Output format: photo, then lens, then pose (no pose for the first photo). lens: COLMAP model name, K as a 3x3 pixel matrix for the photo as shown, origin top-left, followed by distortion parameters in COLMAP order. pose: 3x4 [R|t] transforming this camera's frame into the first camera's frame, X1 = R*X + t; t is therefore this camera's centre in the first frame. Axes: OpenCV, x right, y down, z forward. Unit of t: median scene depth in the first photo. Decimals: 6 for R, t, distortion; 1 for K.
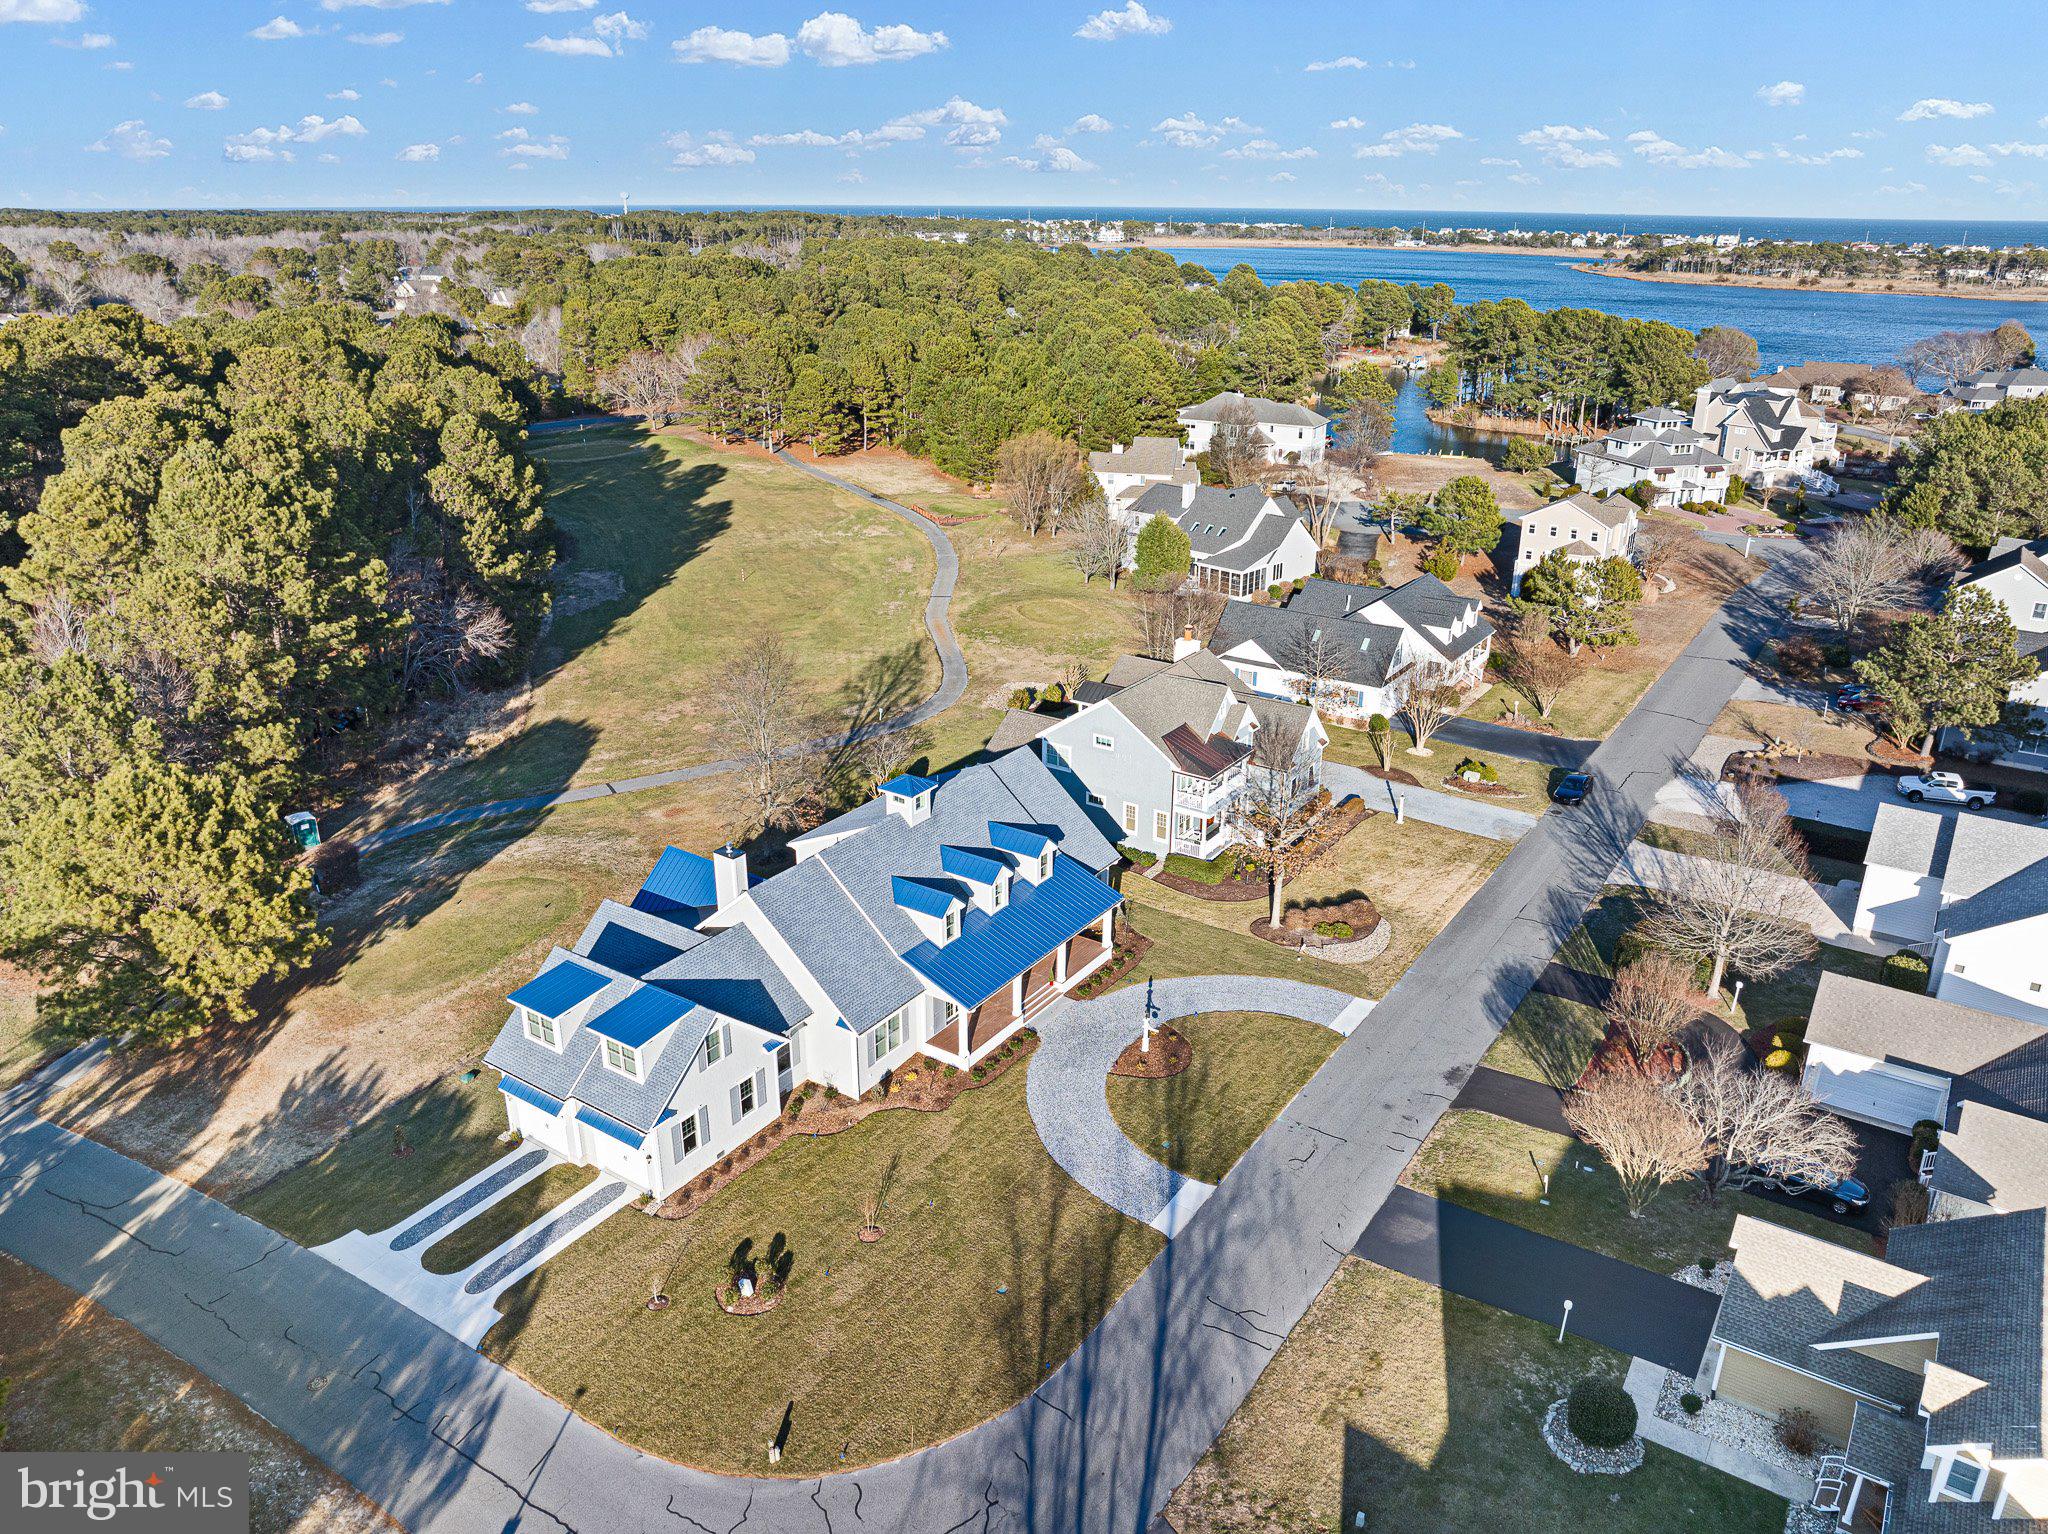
lens RADIAL K [[1455.7, 0, 1024.0], [0, 1455.7, 767.0], [0, 0, 1]] dist [-0.037956, 0.007140]
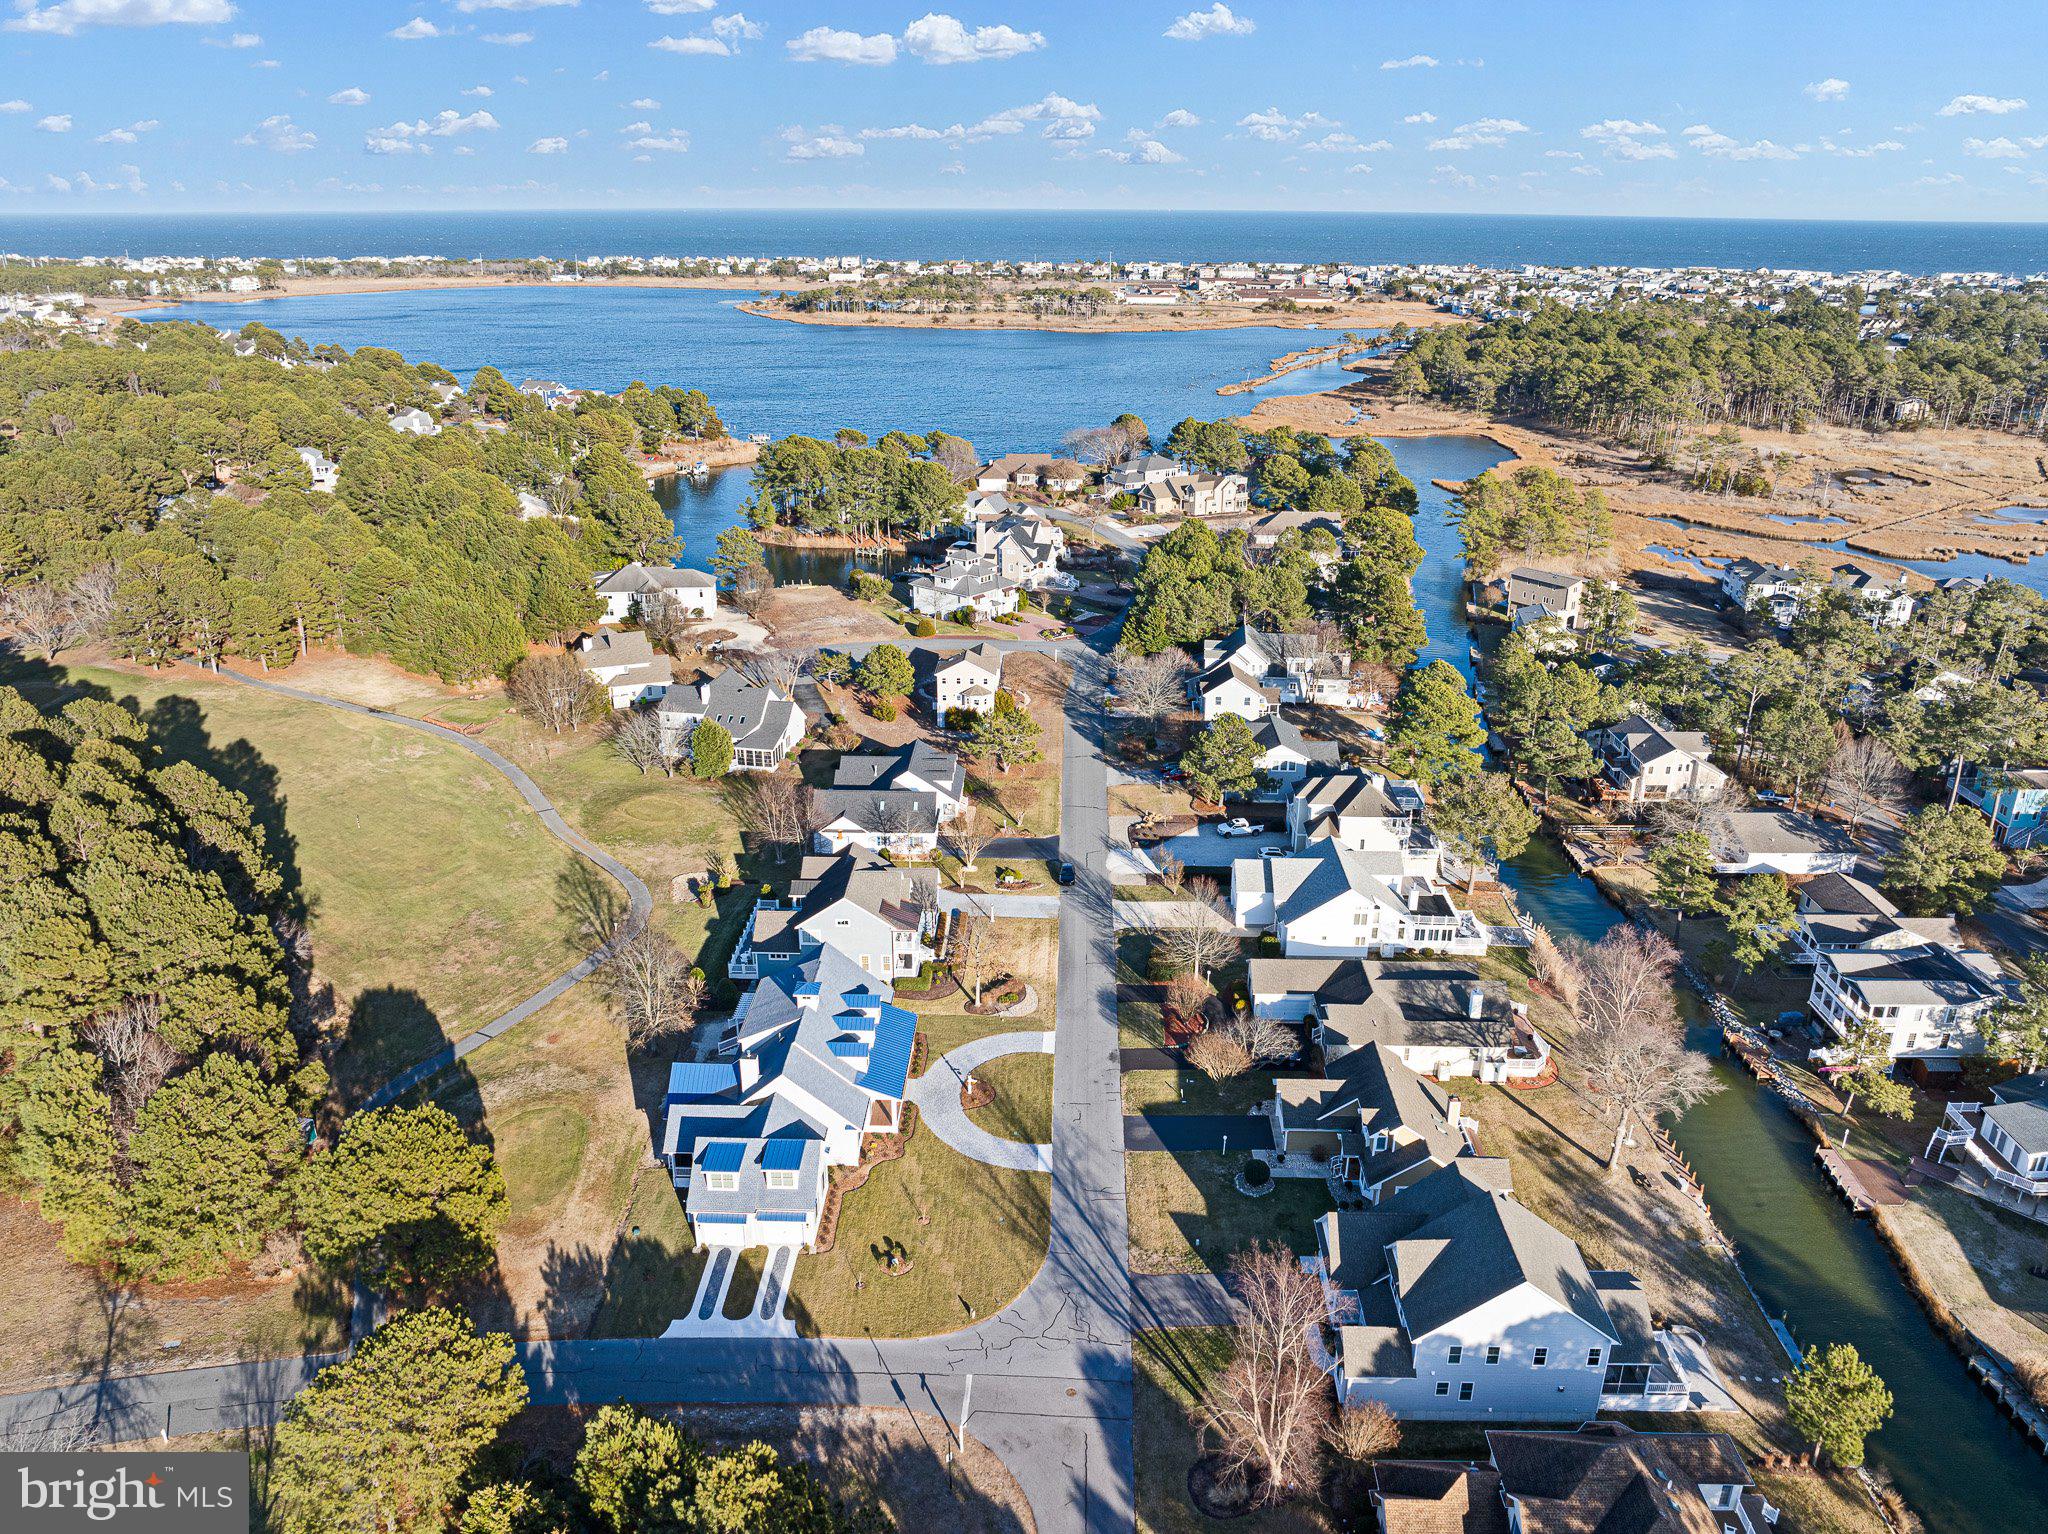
lens RADIAL K [[1455.7, 0, 1024.0], [0, 1455.7, 767.0], [0, 0, 1]] dist [-0.037956, 0.007140]
pose [[0.847118, -0.198339, 0.493004, -0.576785], [0.197912, 0.978748, 0.053690, -0.250248], [-0.493175, 0.052089, 0.868369, -0.565593]]
